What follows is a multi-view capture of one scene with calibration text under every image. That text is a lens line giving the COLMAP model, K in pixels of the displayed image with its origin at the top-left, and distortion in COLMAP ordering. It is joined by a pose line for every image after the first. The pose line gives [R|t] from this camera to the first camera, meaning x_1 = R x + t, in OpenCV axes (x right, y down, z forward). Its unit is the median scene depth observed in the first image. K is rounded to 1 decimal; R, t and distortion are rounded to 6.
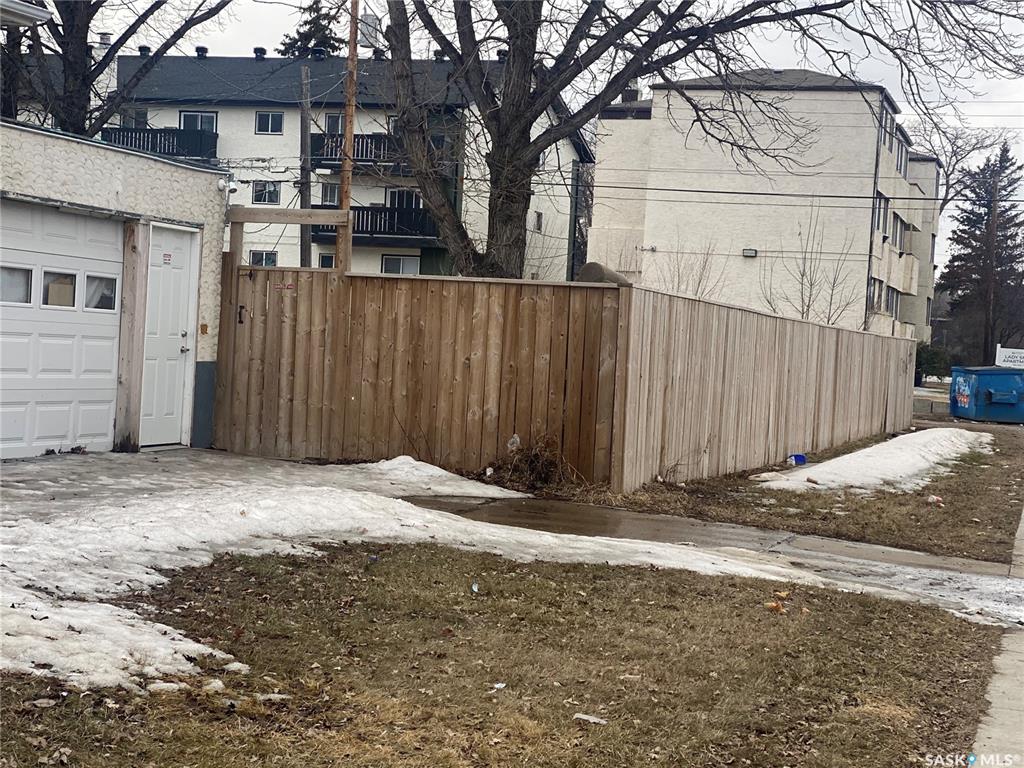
lens RADIAL K [[1780.6, 0, 512.7], [0, 1780.6, 383.5], [0, 0, 1]] dist [0.089401, 0.000000]
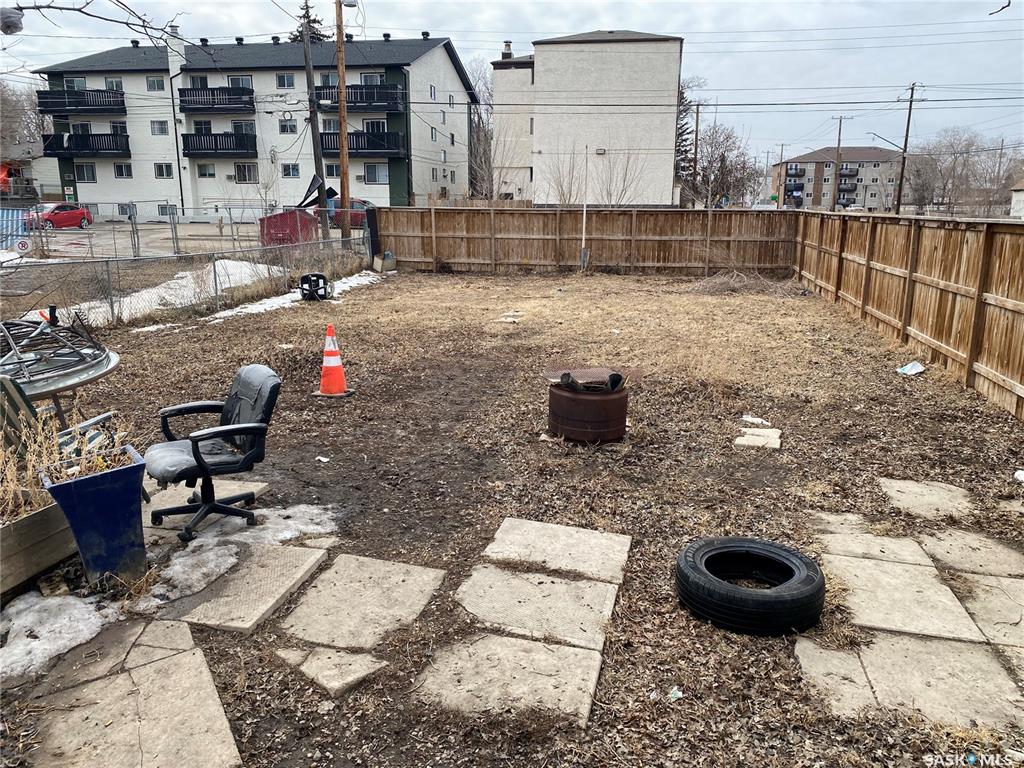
lens RADIAL K [[774.7, 0, 510.2], [0, 774.7, 388.4], [0, 0, 1]] dist [0.002724, 0.000658]
pose [[0.991493, -0.075037, 0.106358, -0.028611], [0.050509, 0.974879, 0.216932, -0.016220], [-0.119964, -0.209714, 0.970375, 0.224824]]
